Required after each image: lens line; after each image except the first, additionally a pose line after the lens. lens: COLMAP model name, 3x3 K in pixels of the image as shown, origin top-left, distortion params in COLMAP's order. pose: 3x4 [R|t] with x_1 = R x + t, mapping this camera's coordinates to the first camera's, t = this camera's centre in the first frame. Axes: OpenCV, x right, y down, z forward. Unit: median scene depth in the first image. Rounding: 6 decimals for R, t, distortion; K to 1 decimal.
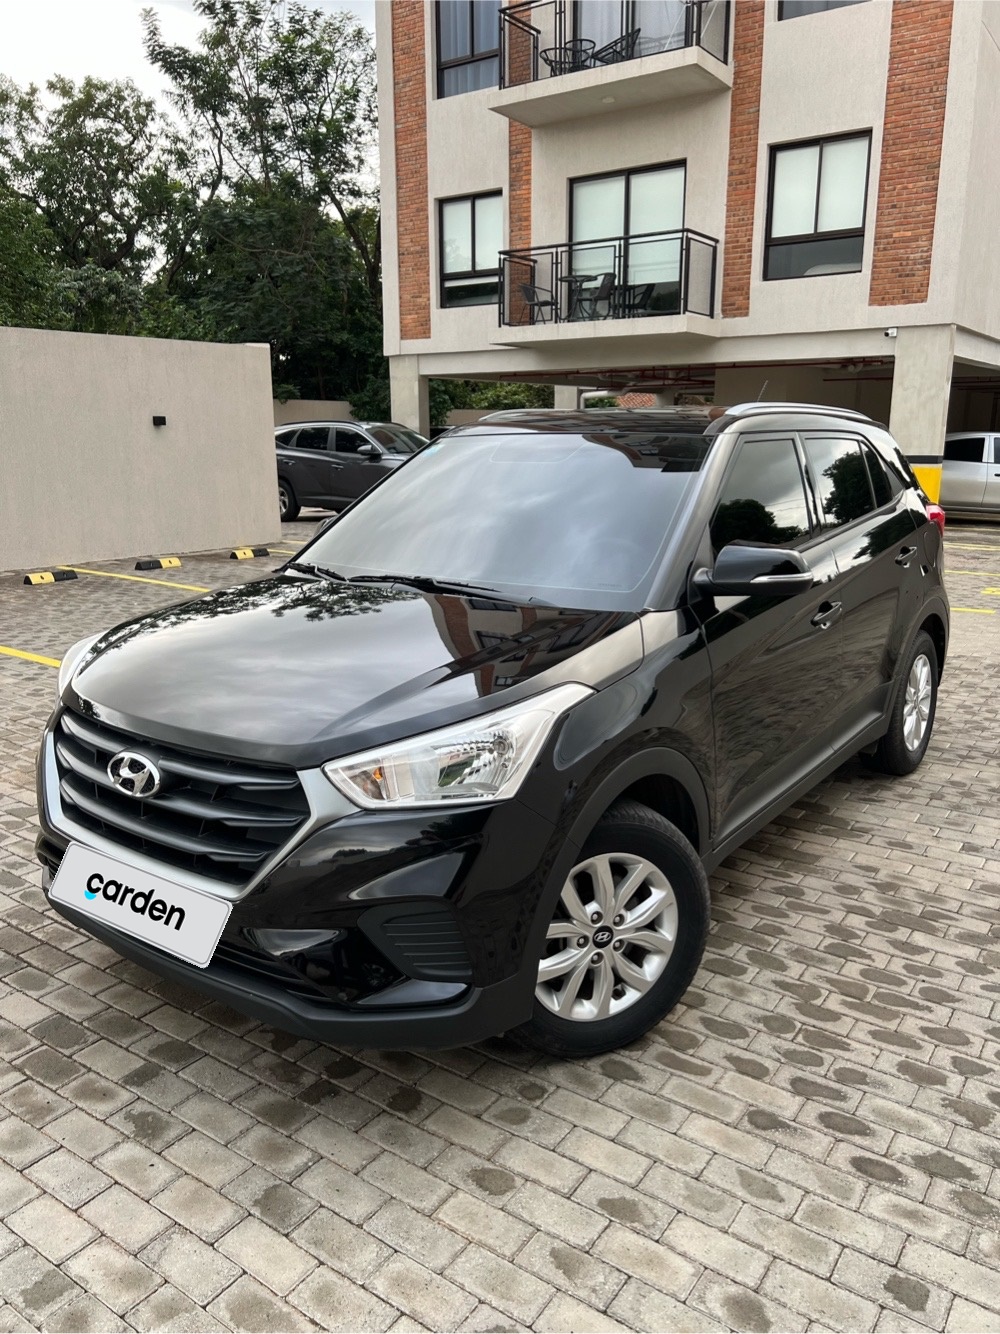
lens RADIAL K [[990.4, 0, 454.3], [0, 990.4, 628.0], [0, 0, 1]] dist [0.025307, -0.038969]
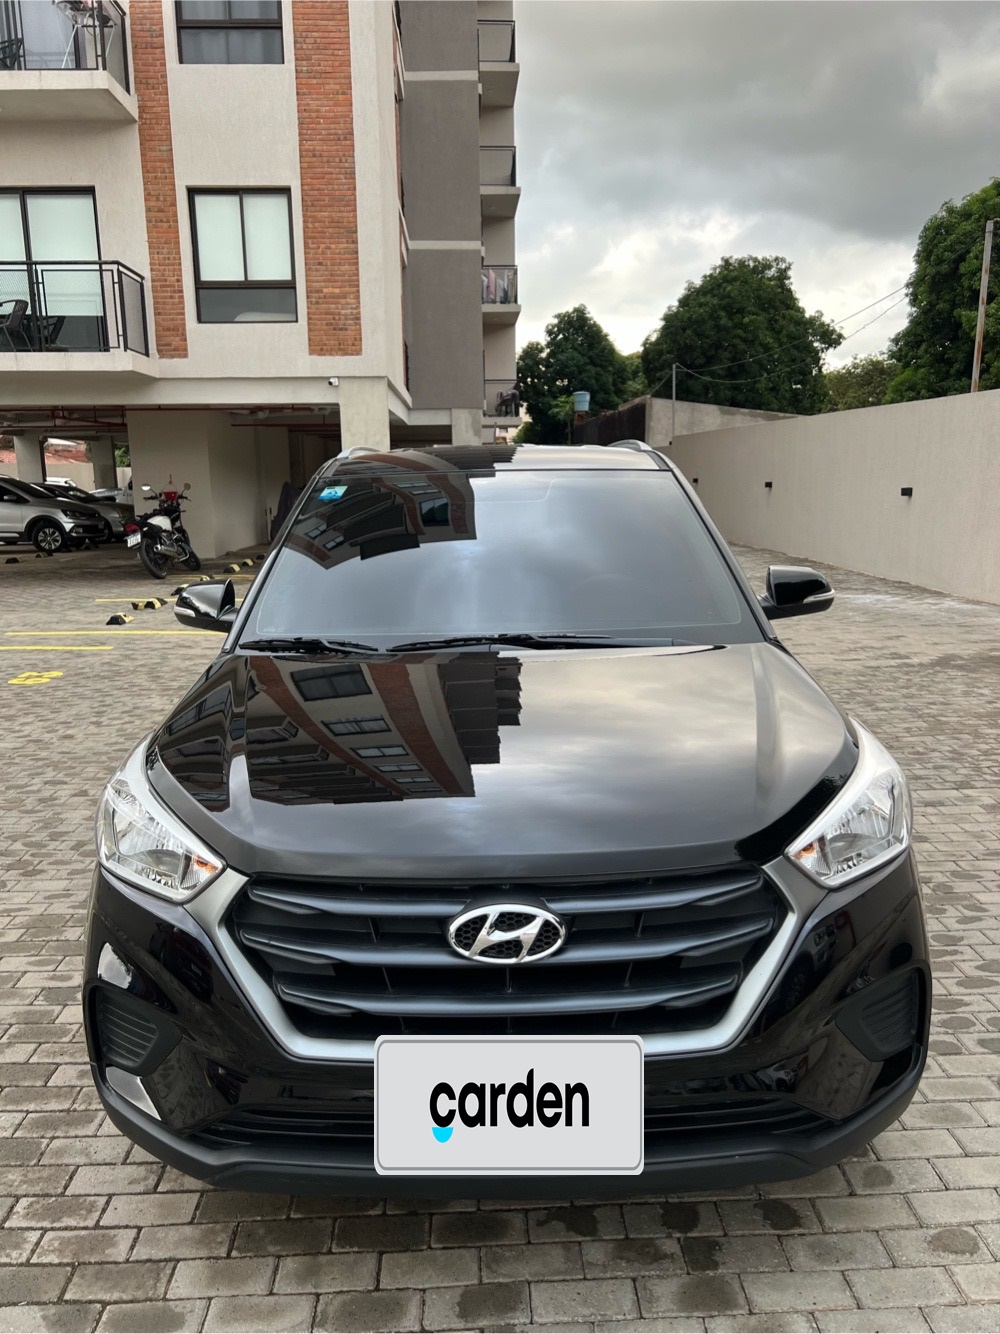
lens RADIAL K [[1004.2, 0, 500.0], [0, 1004.2, 640.1], [0, 0, 1]] dist [0.022604, -0.034302]
pose [[0.796685, -0.106226, 0.594987, -0.086893], [0.126479, 0.991939, 0.007740, -0.008257], [-0.591013, 0.069087, 0.803698, 0.047188]]
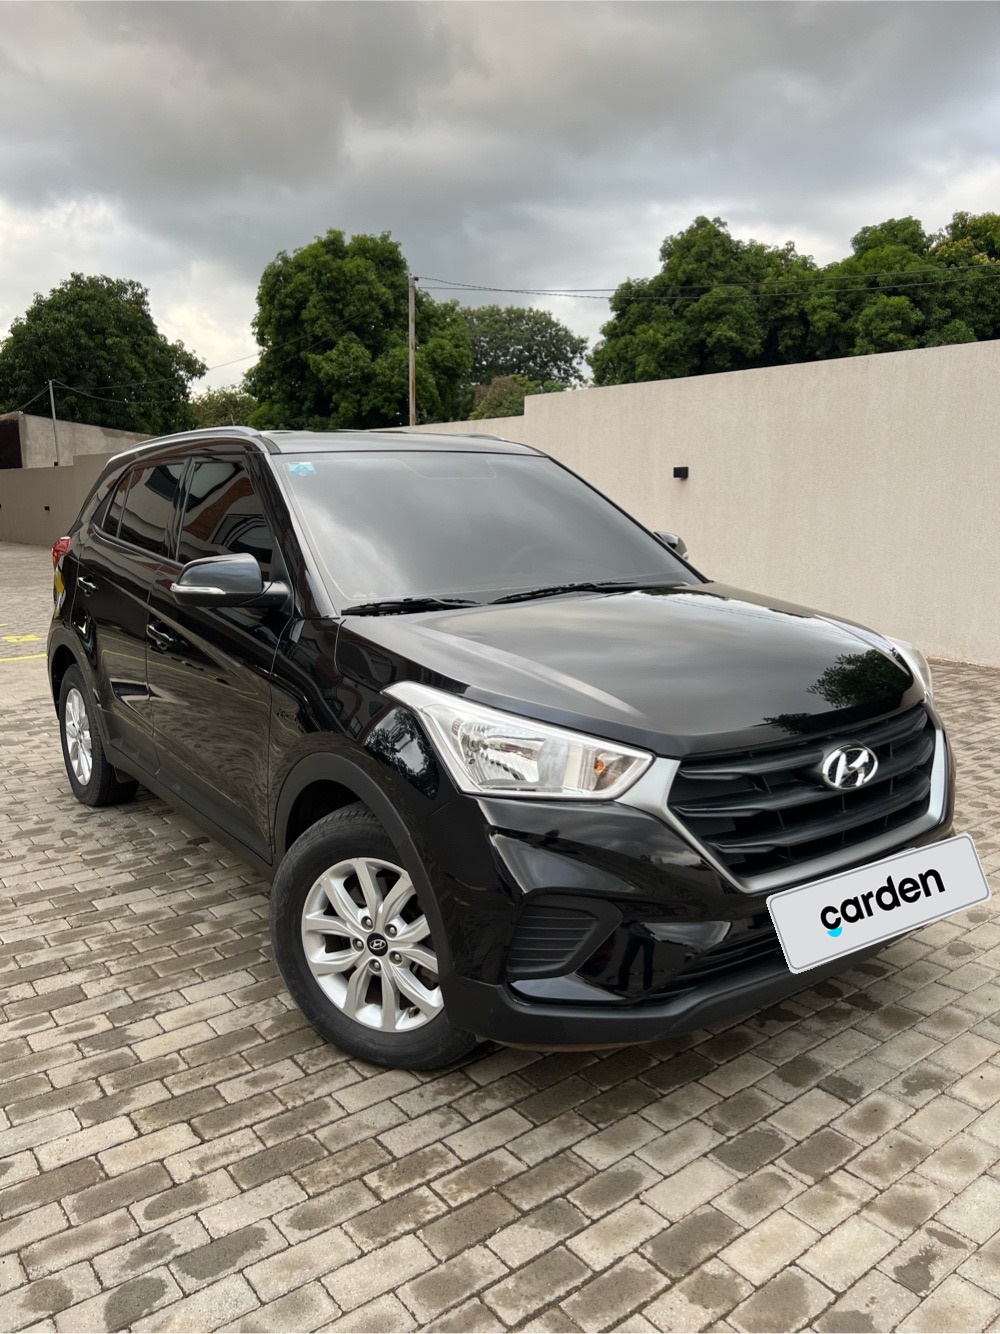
lens RADIAL K [[959.6, 0, 502.7], [0, 959.6, 699.1], [0, 0, 1]] dist [0.001012, -0.000715]
pose [[0.296452, -0.194581, 0.935016, -0.154882], [0.181030, 0.972725, 0.145032, -0.016343], [-0.937734, 0.126271, 0.323591, 0.119923]]
